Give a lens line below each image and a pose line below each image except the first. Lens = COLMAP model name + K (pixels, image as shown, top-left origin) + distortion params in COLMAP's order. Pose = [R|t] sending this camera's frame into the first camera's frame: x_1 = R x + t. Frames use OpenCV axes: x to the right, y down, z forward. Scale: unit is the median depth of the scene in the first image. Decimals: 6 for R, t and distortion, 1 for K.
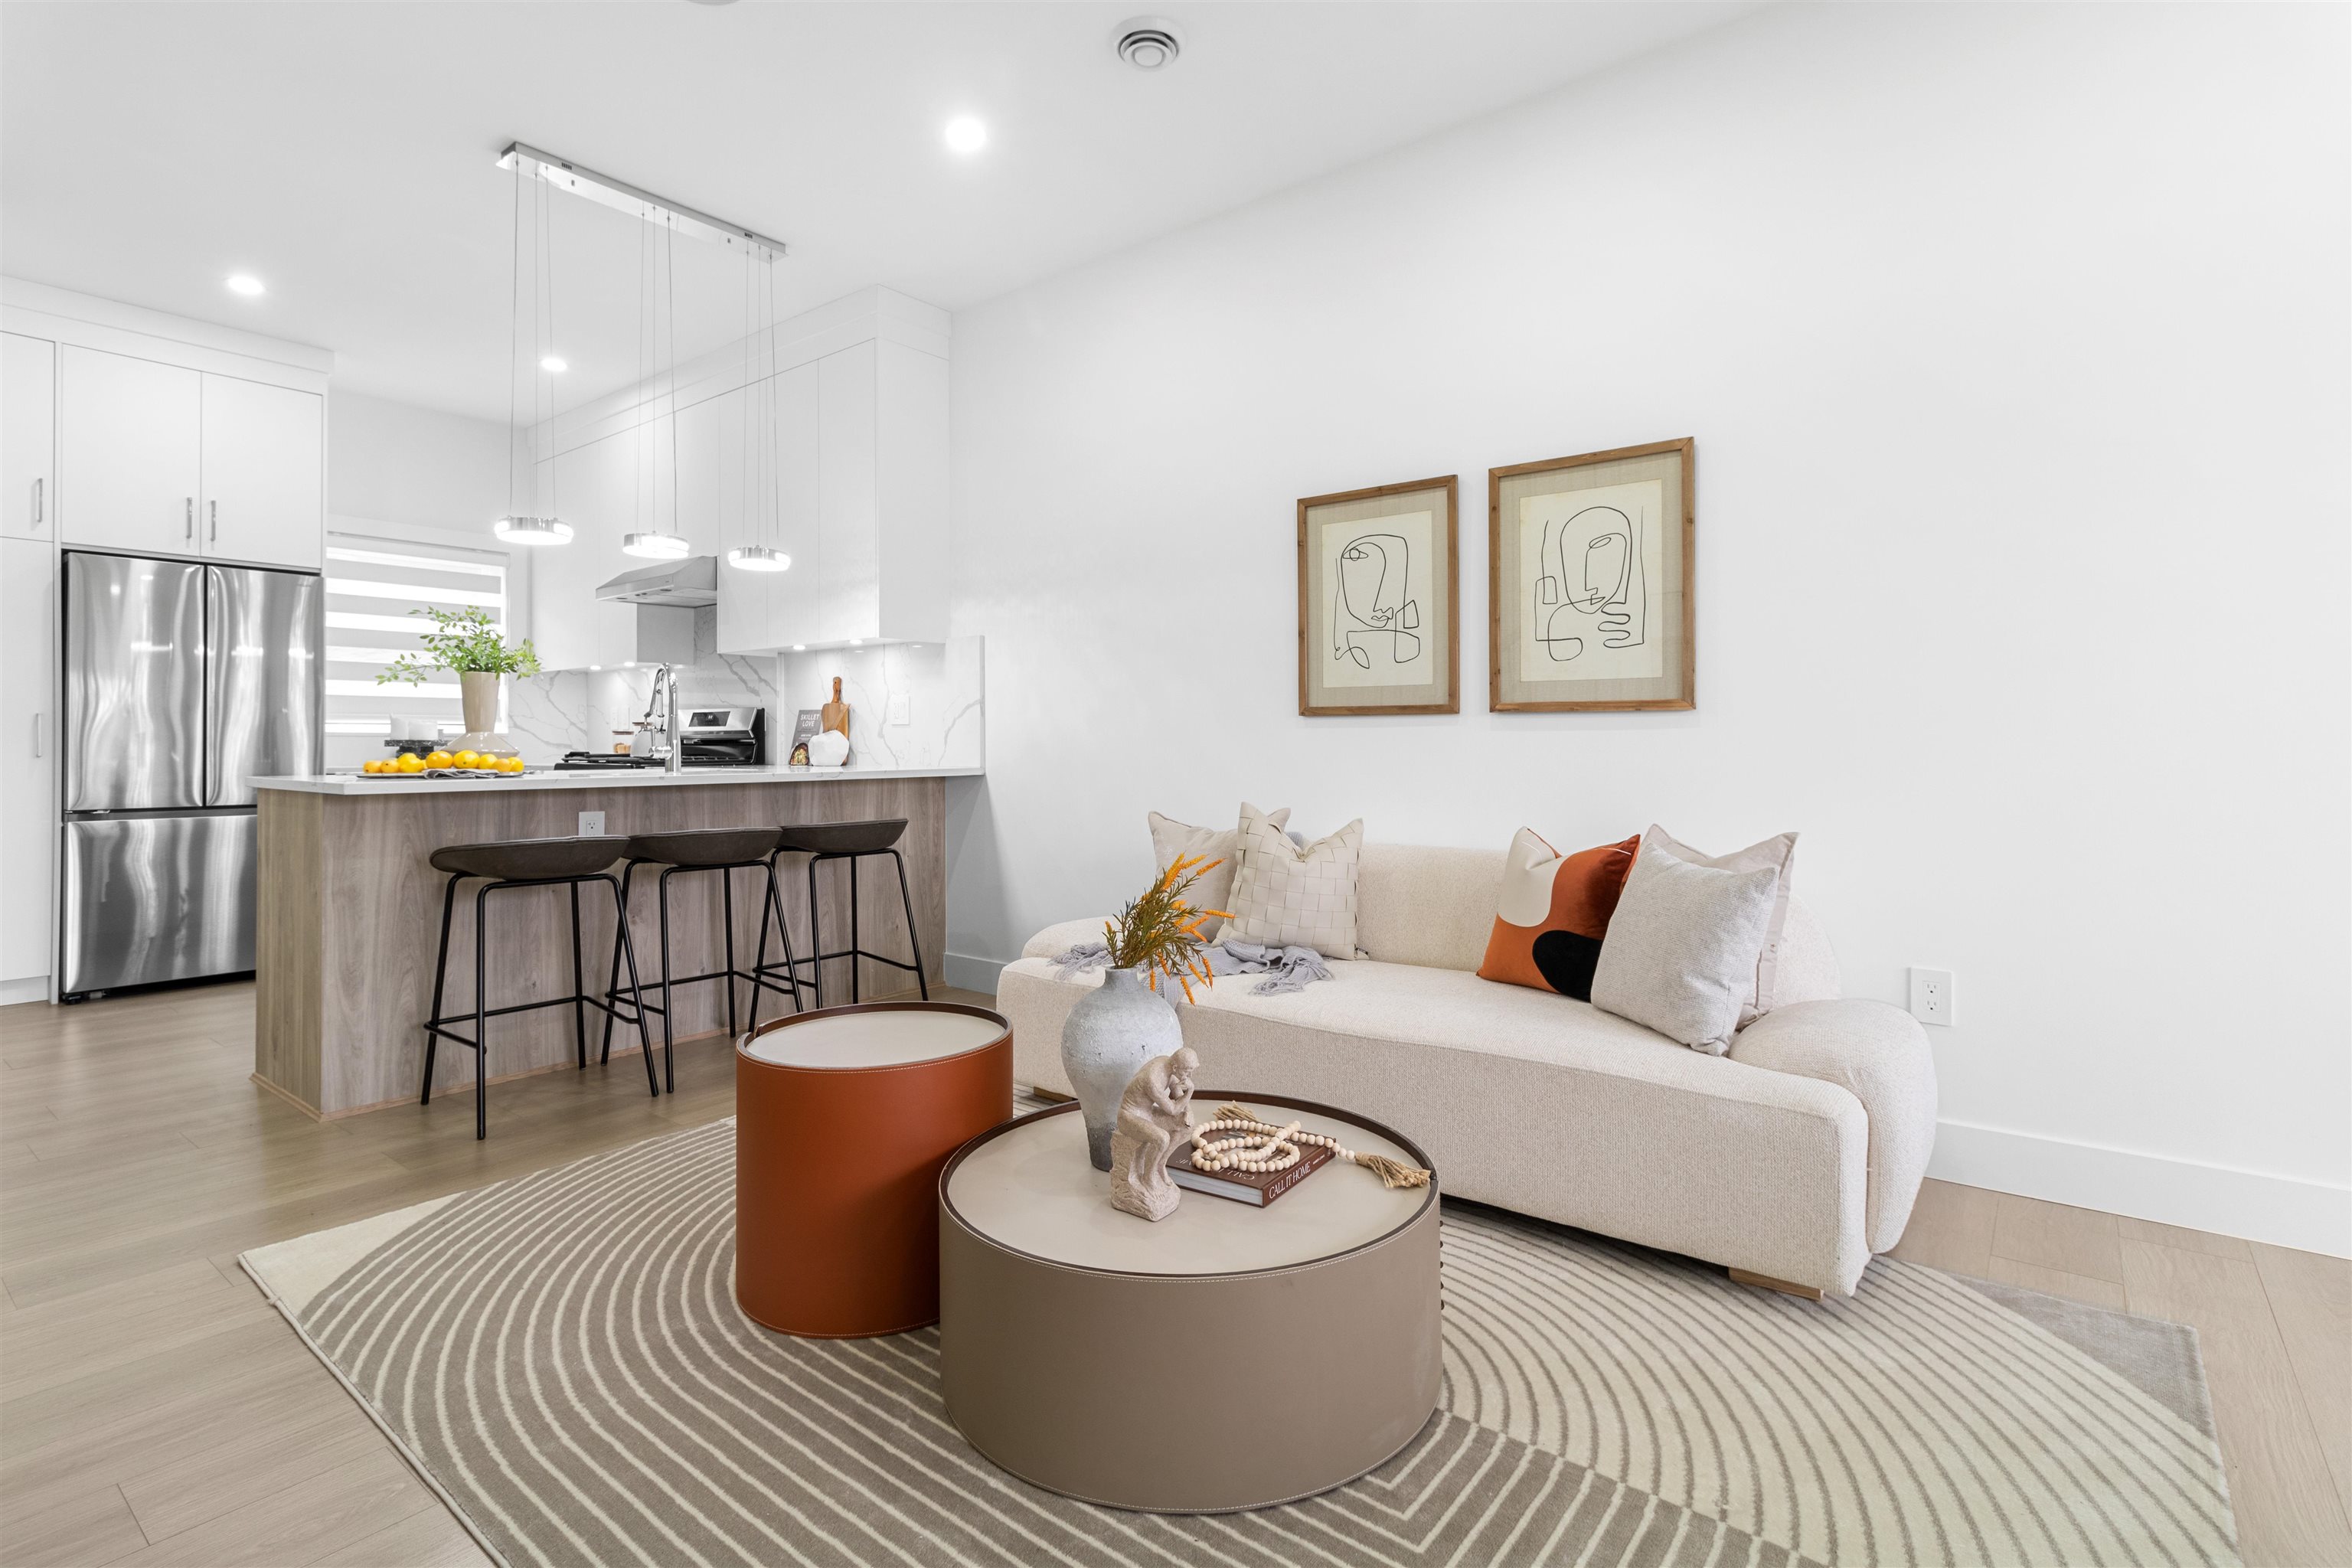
lens RADIAL K [[1095.6, 0, 1177.3], [0, 1095.6, 753.1], [0, 0, 1]] dist [0.009390, 0.000350]
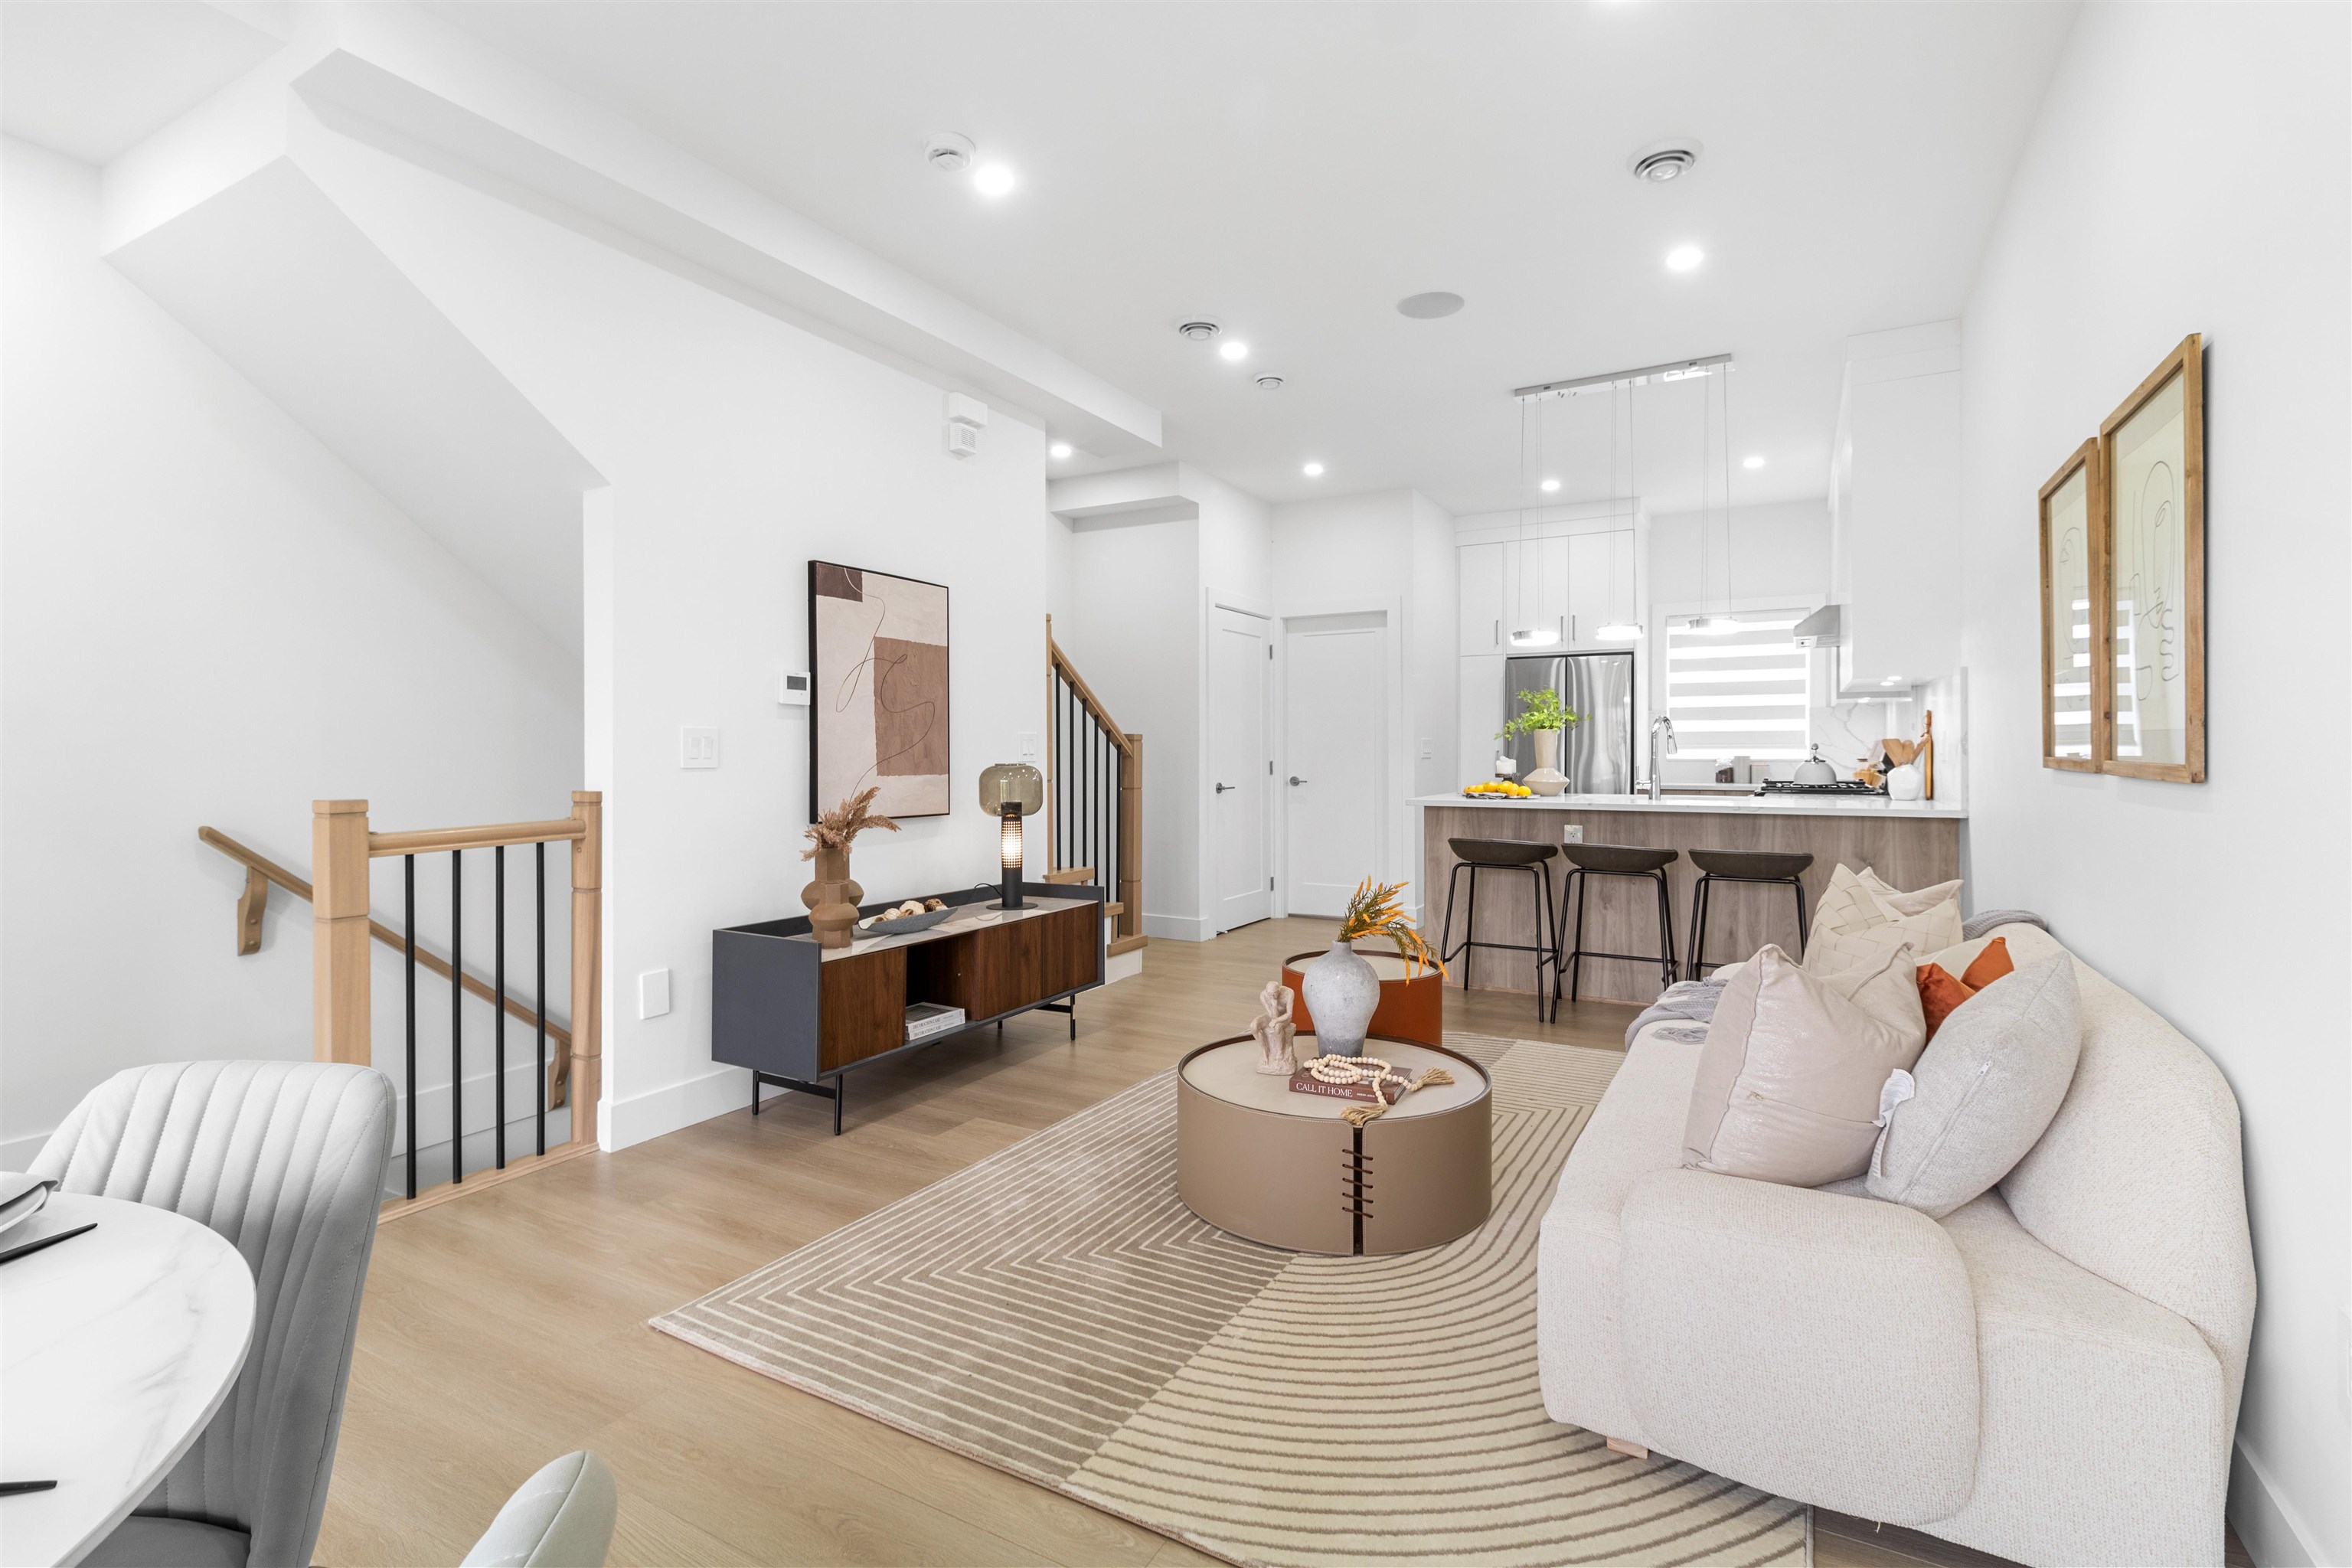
lens RADIAL K [[1095.6, 0, 1177.3], [0, 1095.6, 753.1], [0, 0, 1]] dist [0.009390, 0.000350]
pose [[0.163098, 0.004057, -0.986602, 0.621029], [-0.008465, 0.999960, 0.002713, -0.031887], [0.986574, 0.007909, 0.163126, 0.198055]]
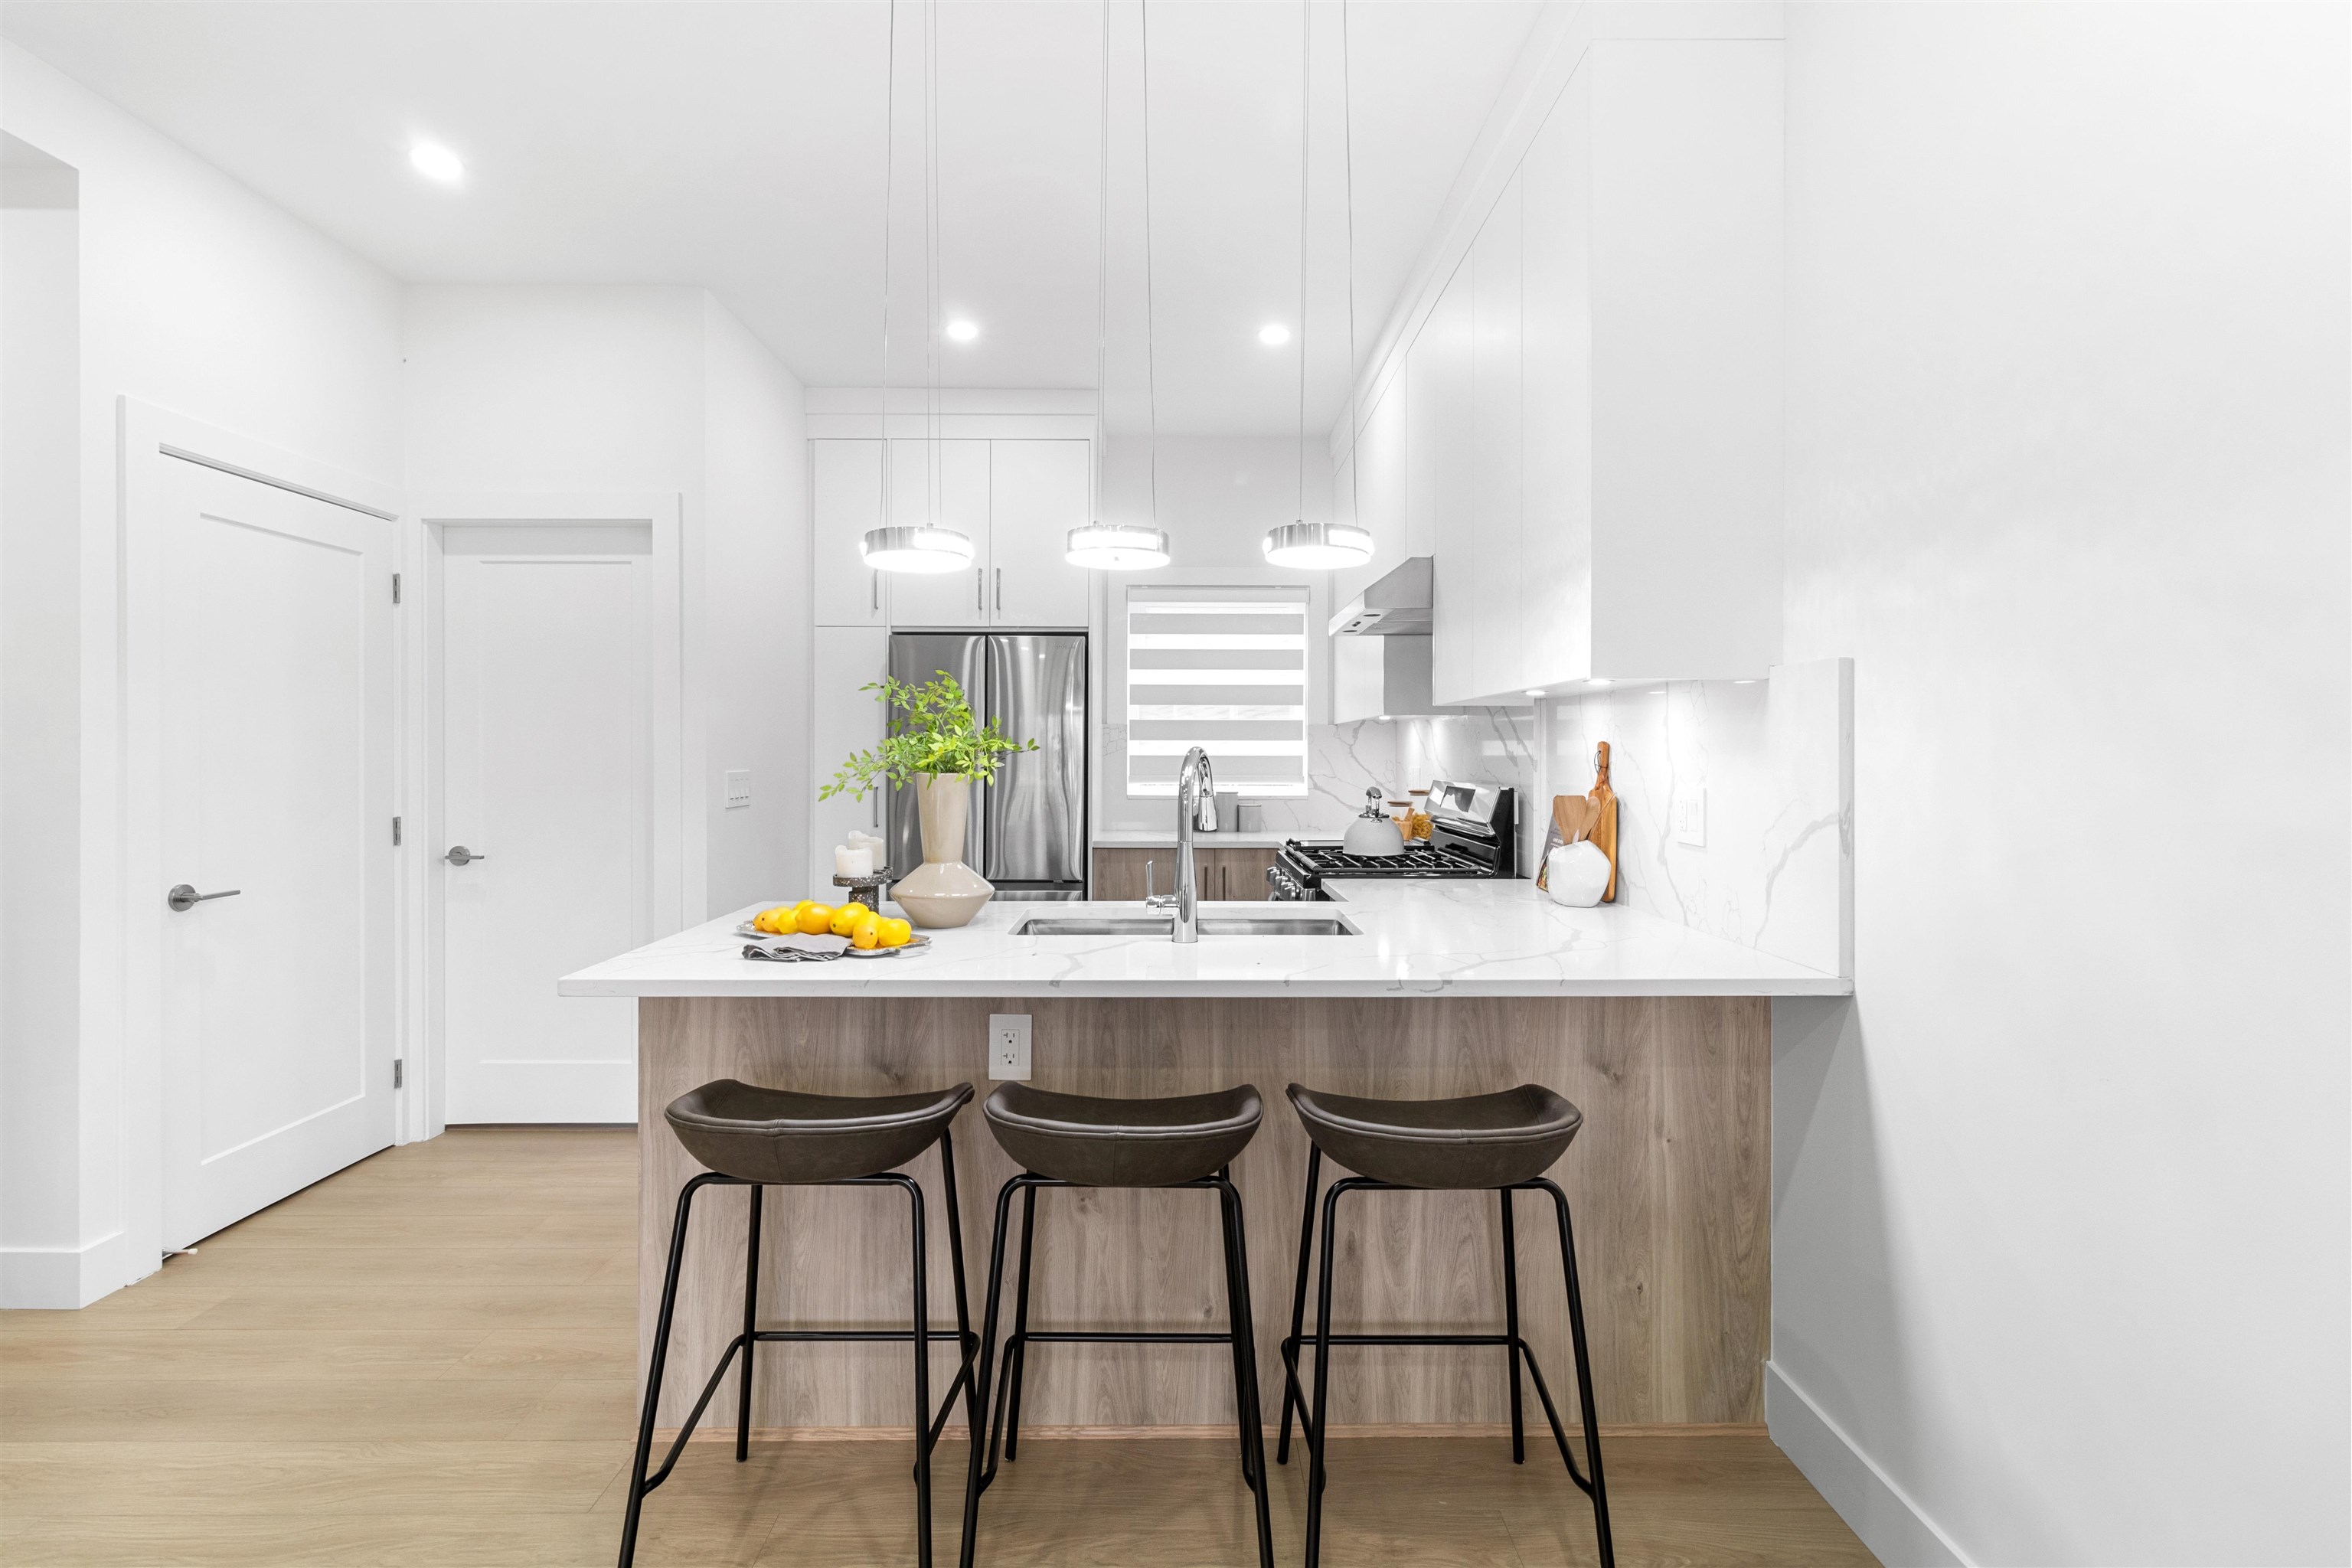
lens RADIAL K [[1095.6, 0, 1177.3], [0, 1095.6, 753.1], [0, 0, 1]] dist [0.009390, 0.000350]
pose [[0.631700, 0.005783, -0.775192, -0.015882], [-0.012596, 0.999917, -0.002804, -0.067427], [0.775111, 0.011536, 0.631720, 0.541787]]
